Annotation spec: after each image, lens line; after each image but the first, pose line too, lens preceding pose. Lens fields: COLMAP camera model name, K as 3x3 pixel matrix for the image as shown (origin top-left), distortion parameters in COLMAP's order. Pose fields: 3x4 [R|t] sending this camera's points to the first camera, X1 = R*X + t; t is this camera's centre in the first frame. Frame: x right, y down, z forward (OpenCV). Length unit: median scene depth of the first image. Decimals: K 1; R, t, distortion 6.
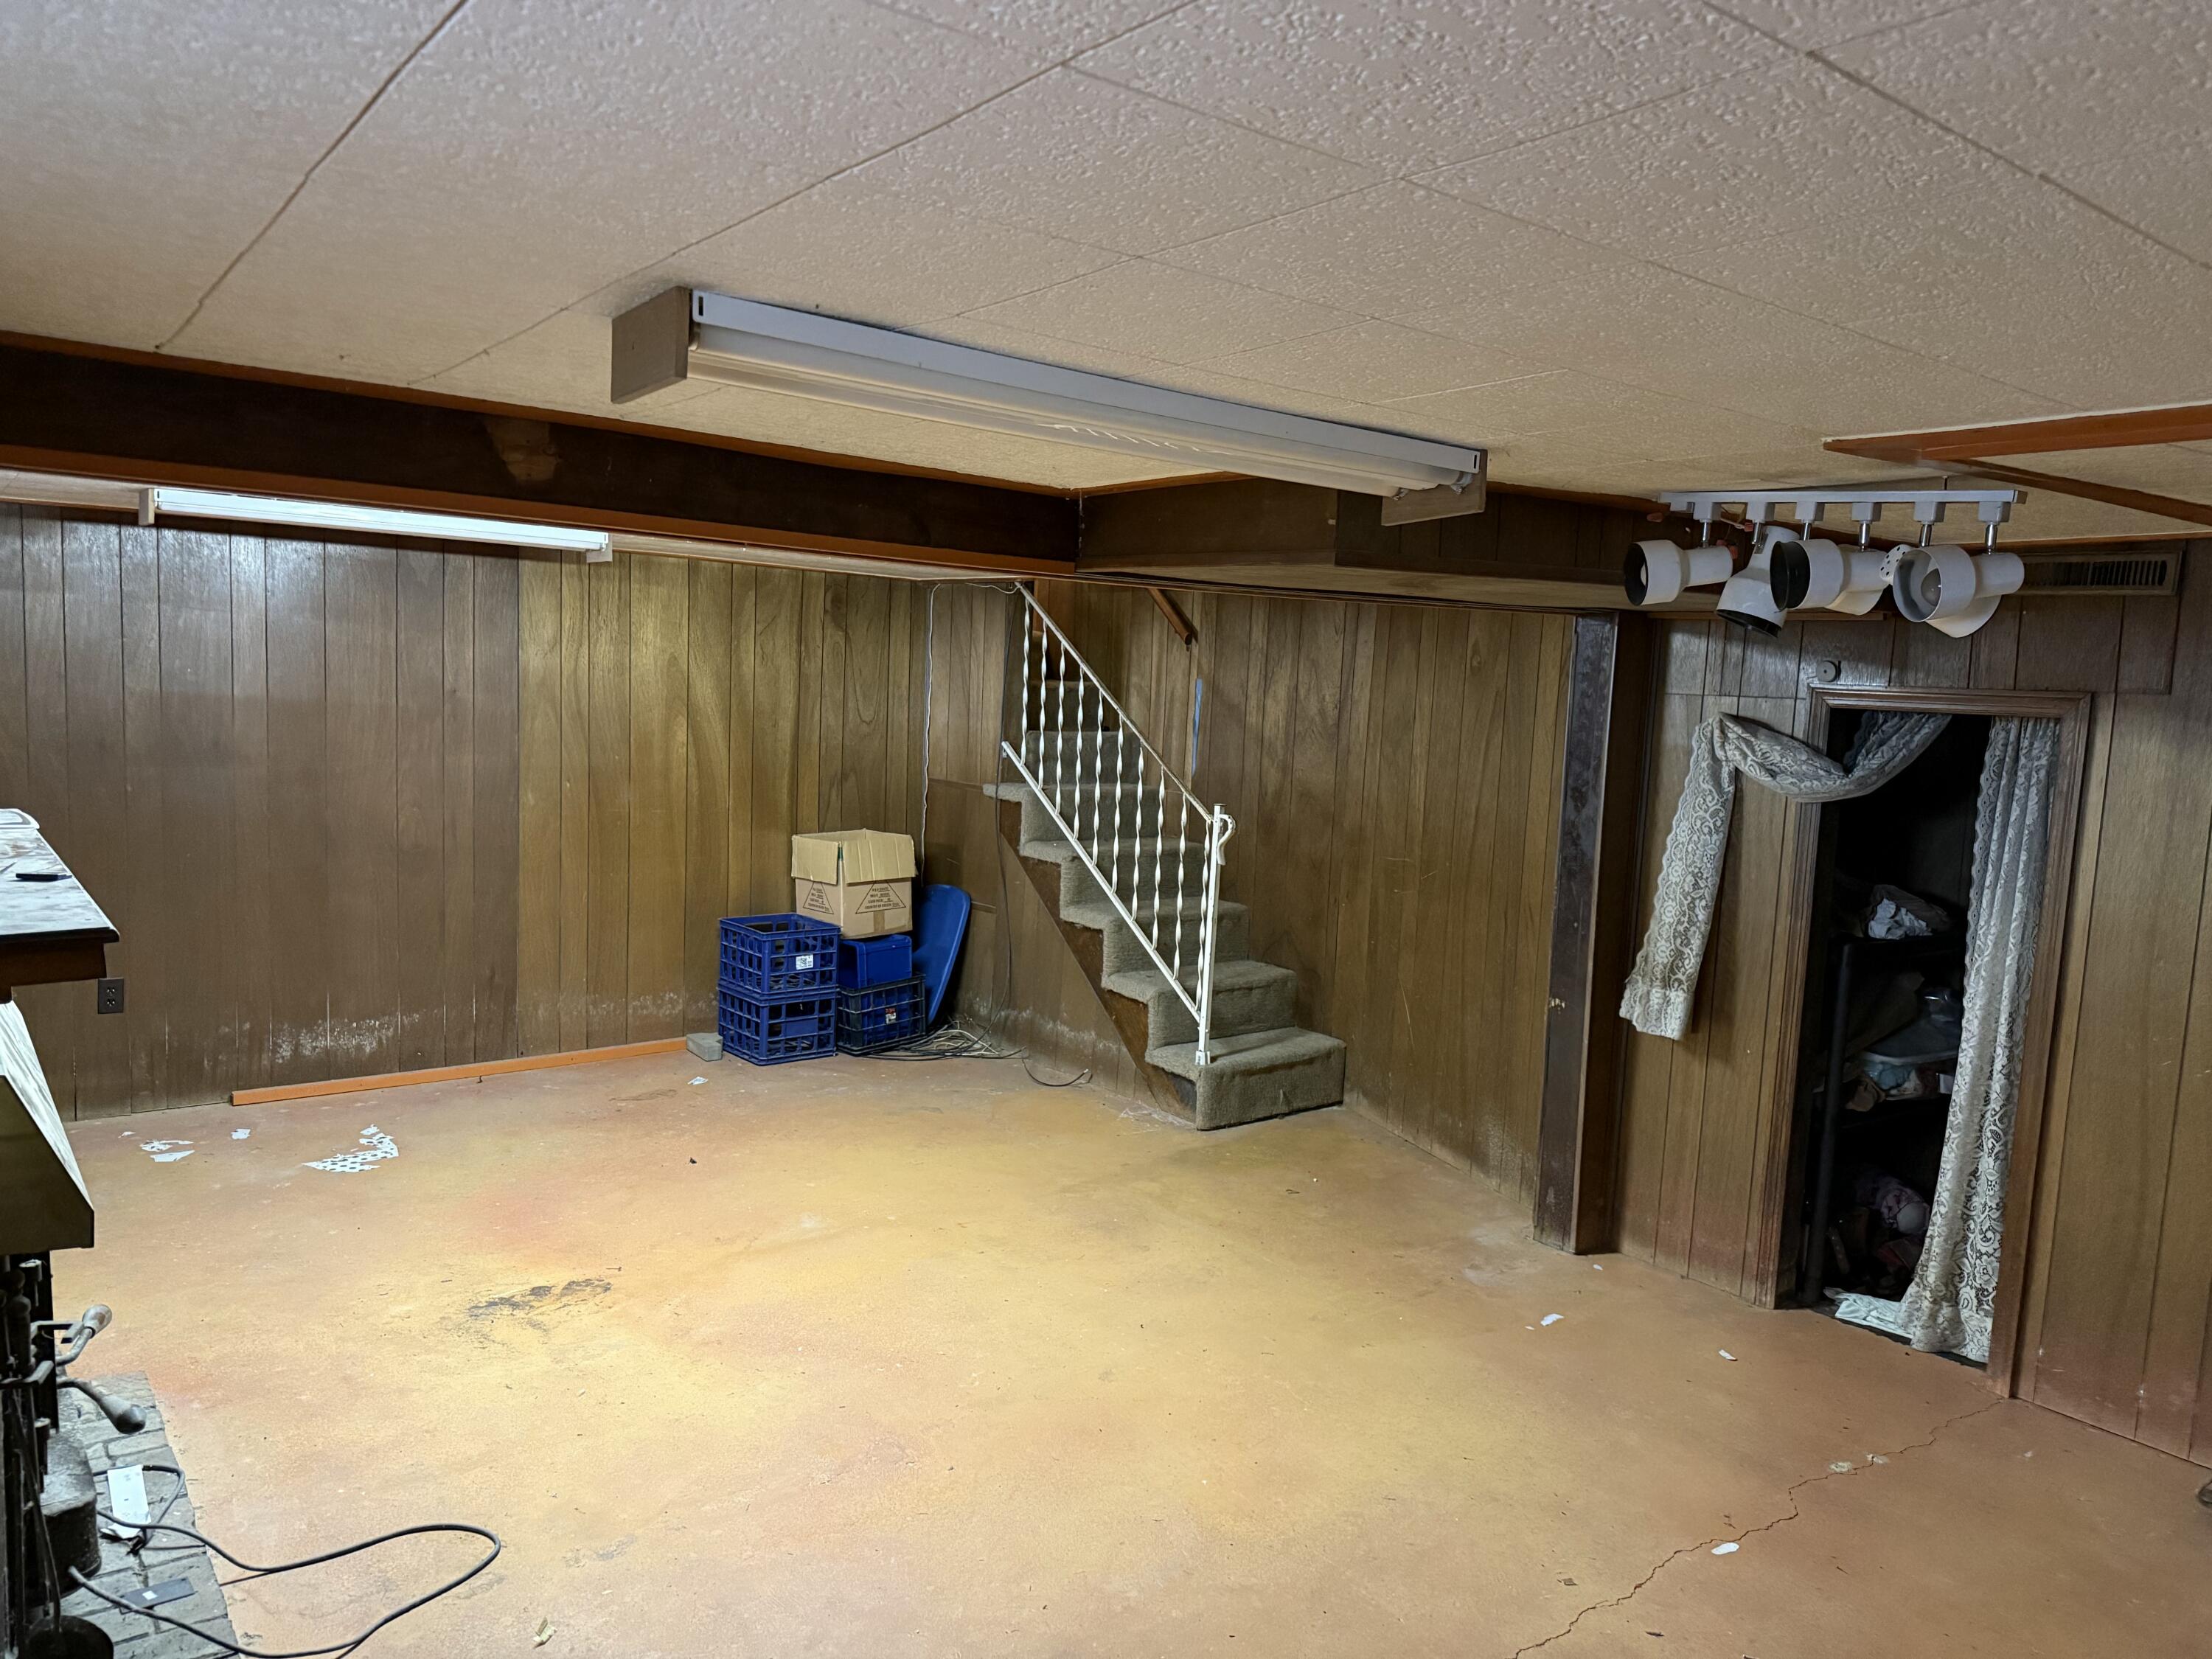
lens RADIAL K [[1555.4, 0, 1052.9], [0, 1555.4, 787.9], [0, 0, 1]] dist [0.081139, -0.087767]
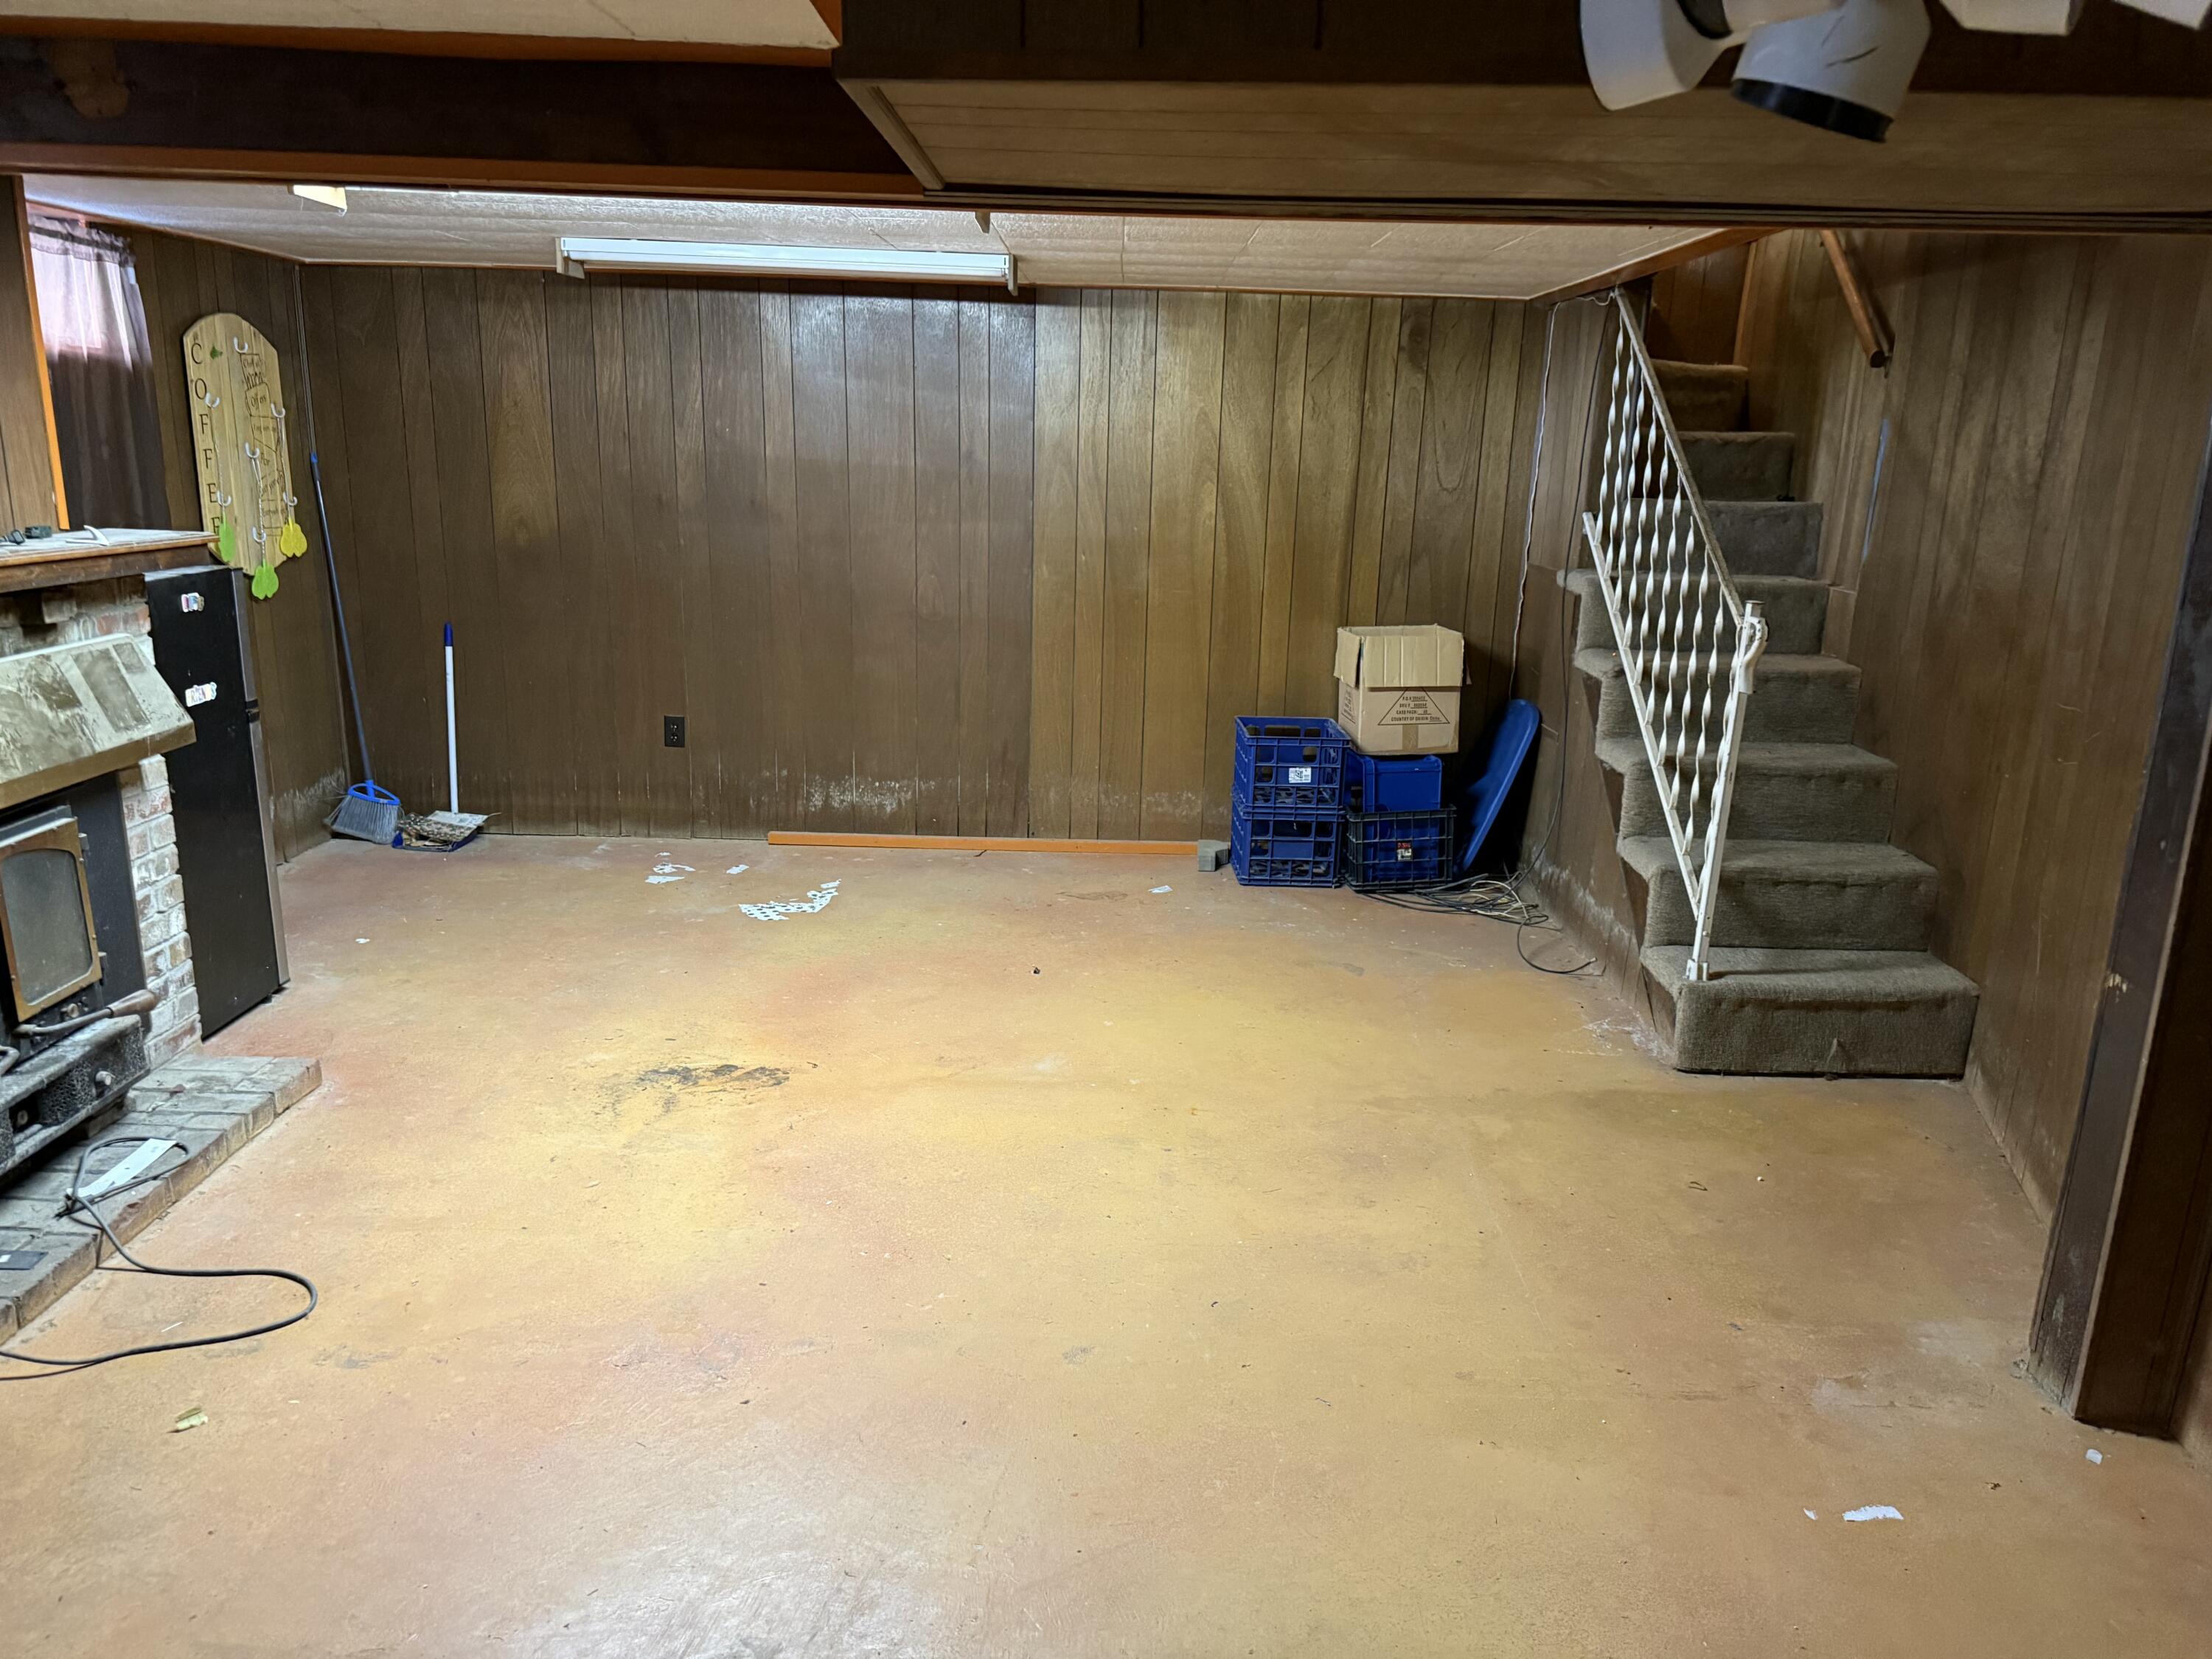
lens RADIAL K [[1555.4, 0, 1049.4], [0, 1555.4, 810.8], [0, 0, 1]] dist [0.081139, -0.087767]
pose [[0.797112, 0.124265, -0.590907, 0.255155], [-0.040323, 0.987365, 0.153245, 0.006477], [0.602484, -0.098327, 0.792051, 0.258837]]
